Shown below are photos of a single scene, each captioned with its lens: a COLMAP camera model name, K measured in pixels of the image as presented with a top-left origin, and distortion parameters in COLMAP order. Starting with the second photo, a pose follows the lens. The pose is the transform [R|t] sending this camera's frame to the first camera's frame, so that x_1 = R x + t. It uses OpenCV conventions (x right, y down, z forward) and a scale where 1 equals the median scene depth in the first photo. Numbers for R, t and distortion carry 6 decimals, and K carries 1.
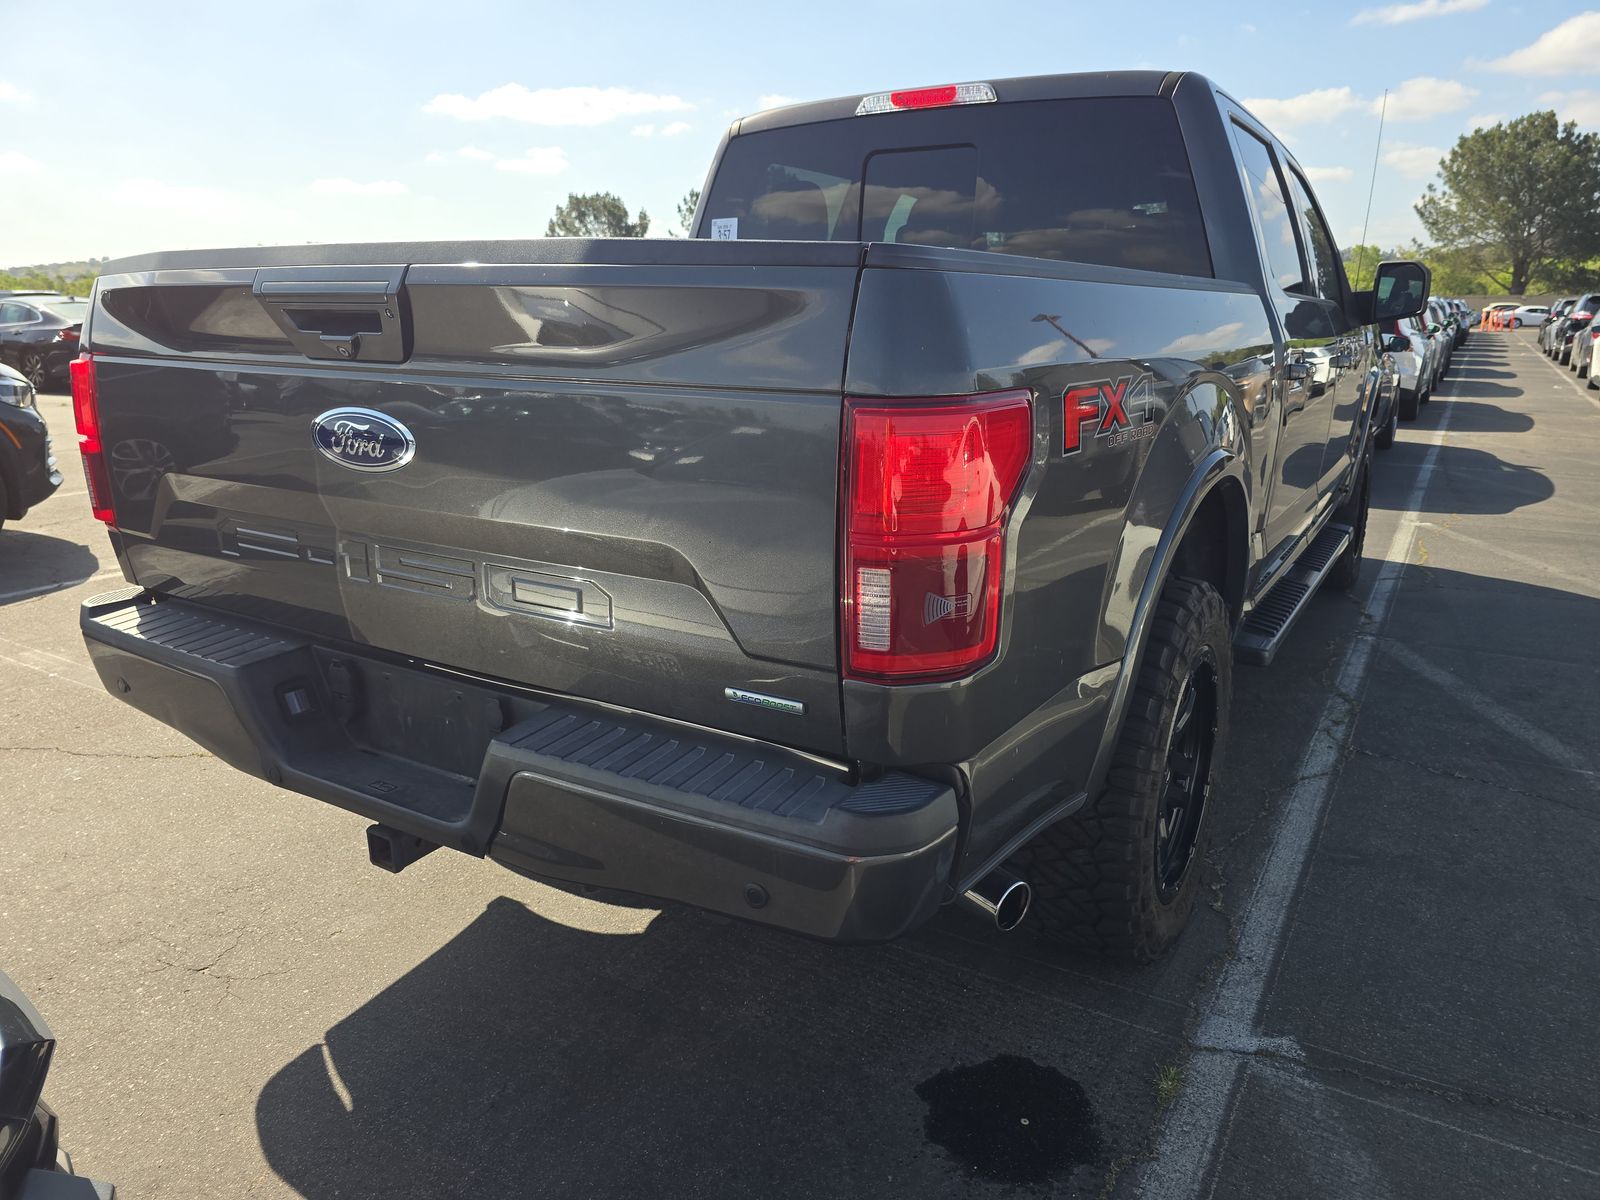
lens RADIAL K [[1087.8, 0, 812.2], [0, 1087.8, 593.1], [0, 0, 1]] dist [0.045788, -0.039719]
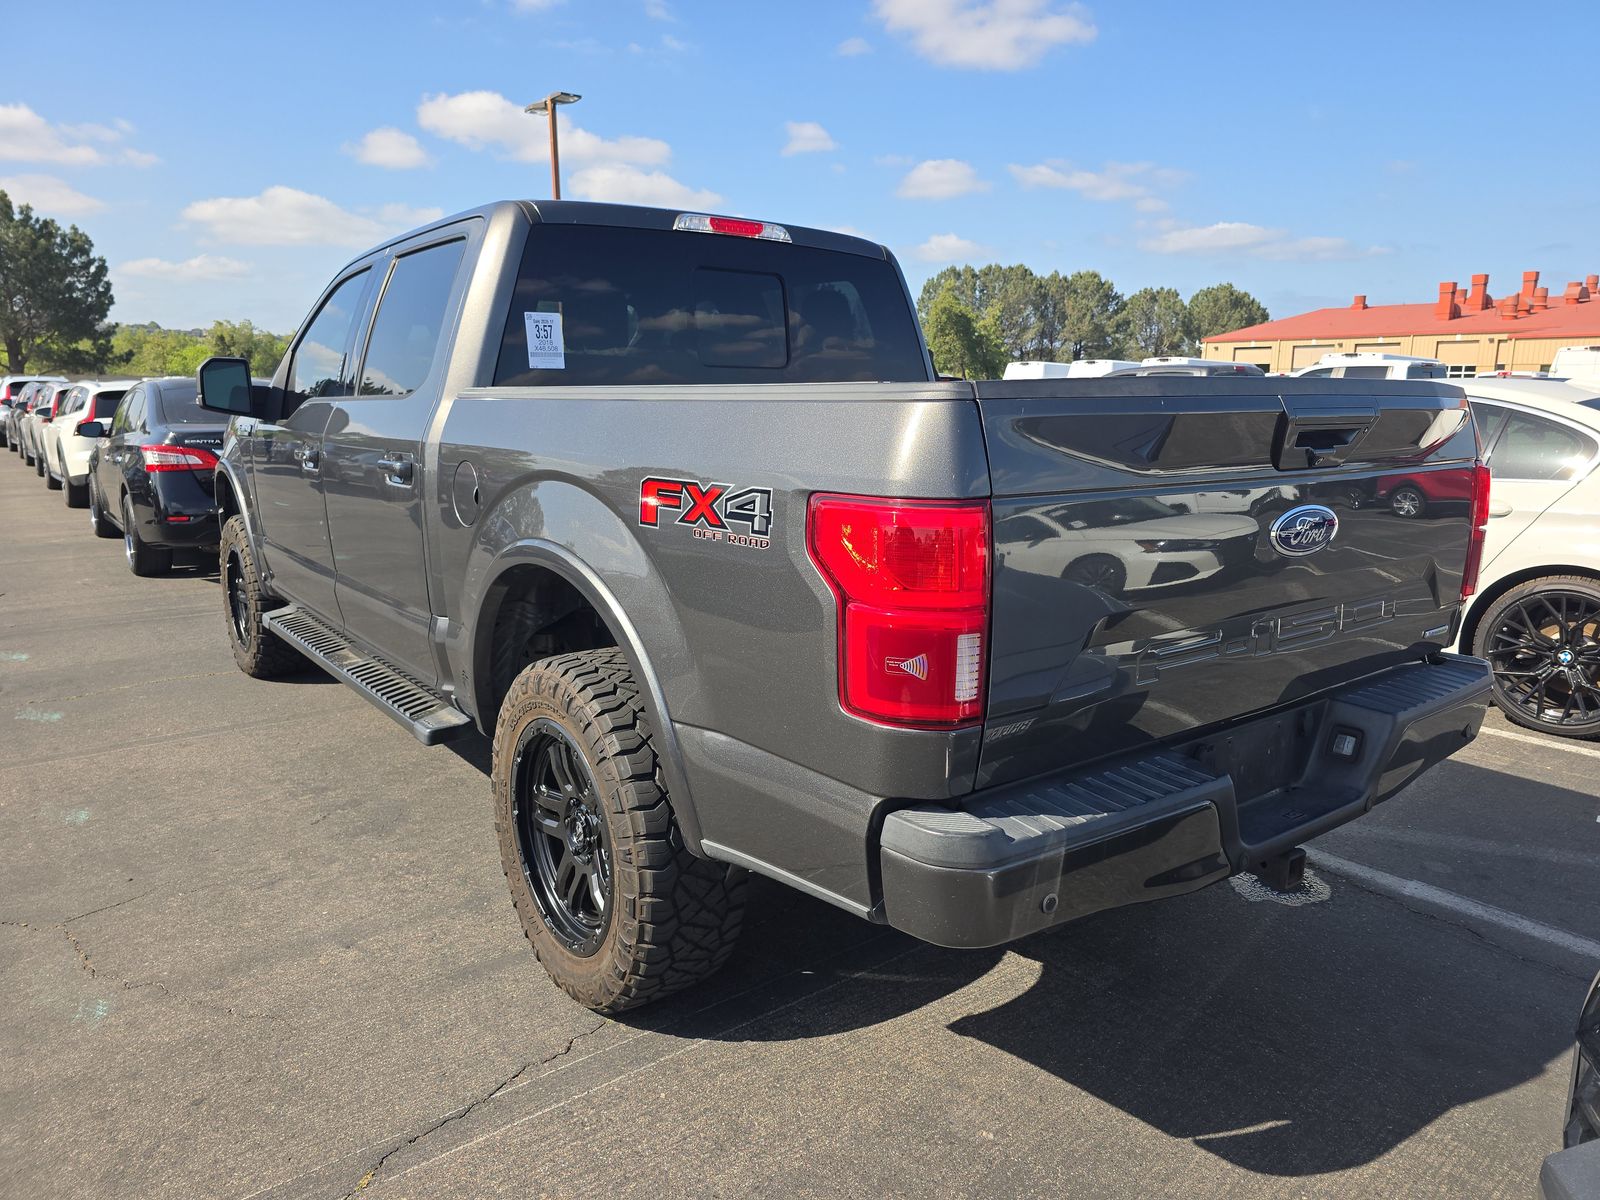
lens RADIAL K [[1087.8, 0, 812.2], [0, 1087.8, 593.1], [0, 0, 1]] dist [0.045788, -0.039719]
pose [[0.357739, -0.167311, 0.918711, -0.924836], [0.228705, 0.969554, 0.087515, -0.161609], [-0.905382, 0.178807, 0.385112, 0.543363]]
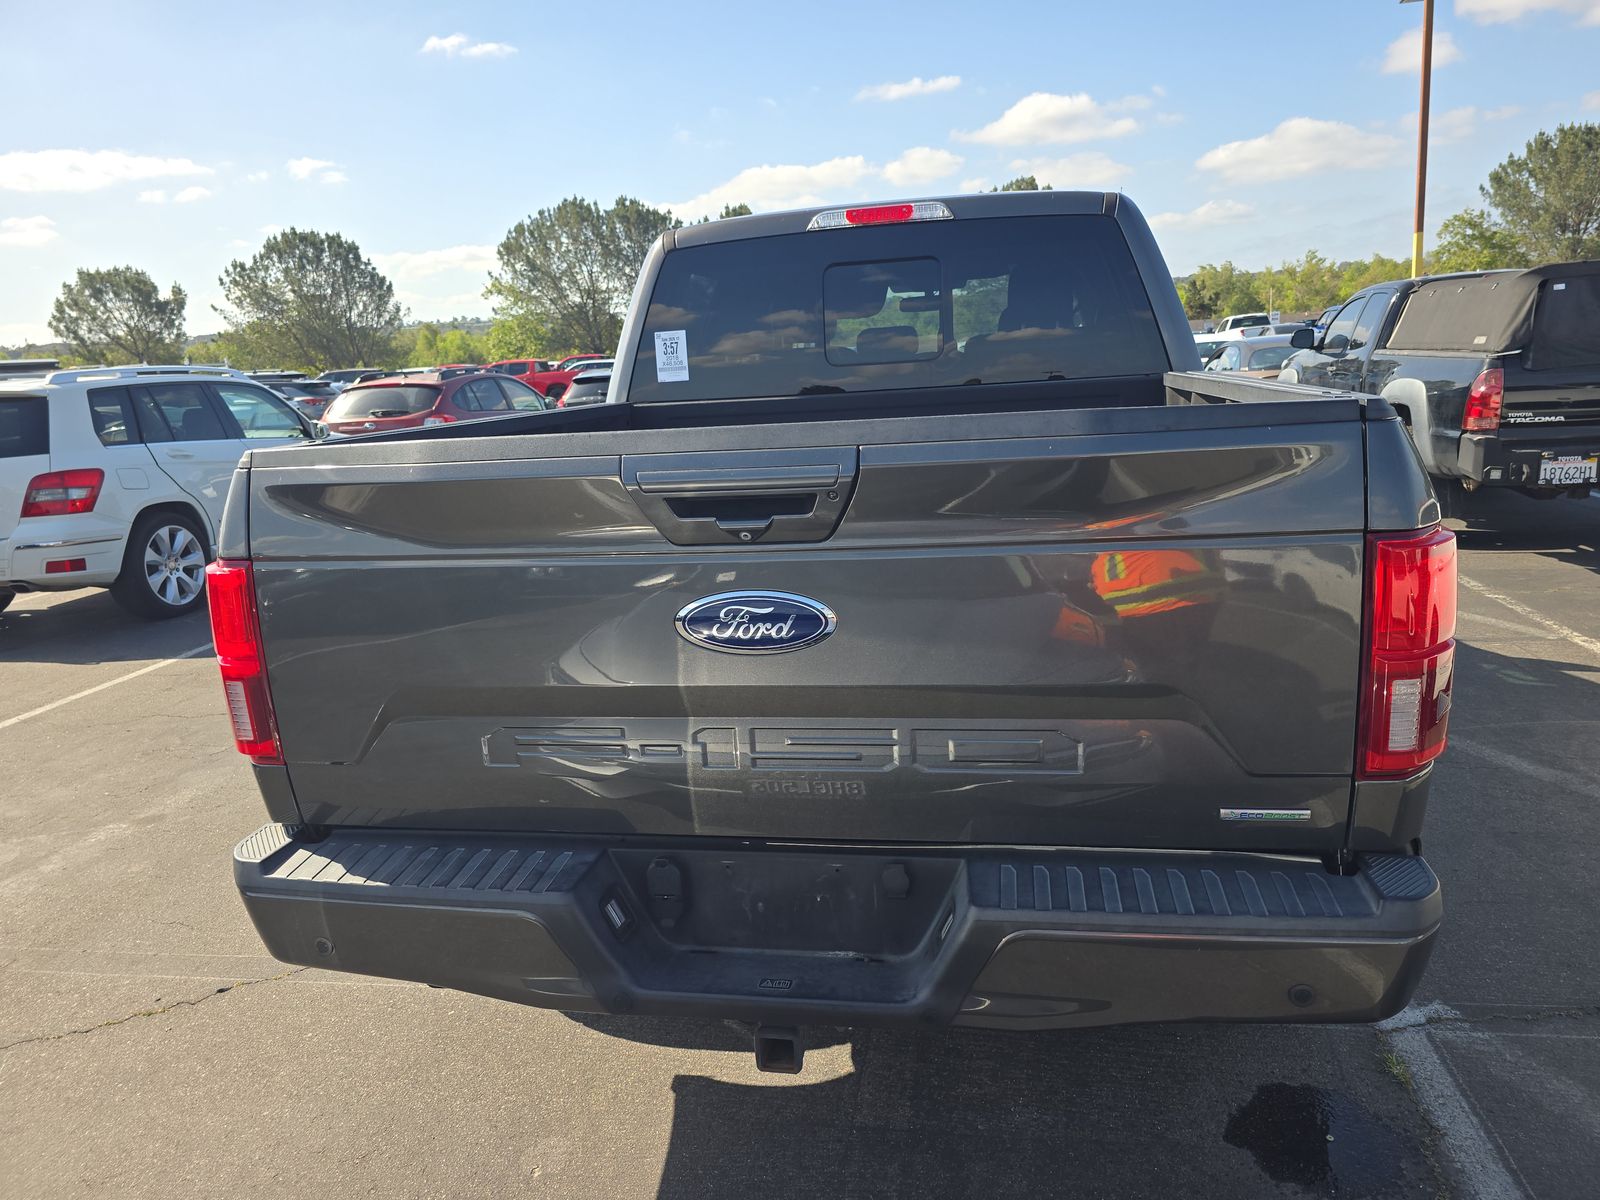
lens RADIAL K [[1087.8, 0, 812.2], [0, 1087.8, 593.1], [0, 0, 1]] dist [0.045788, -0.039719]
pose [[0.930143, -0.134552, 0.341657, -0.357473], [0.151231, 0.988242, -0.022528, -0.071288], [-0.334608, 0.072624, 0.939555, 0.049649]]
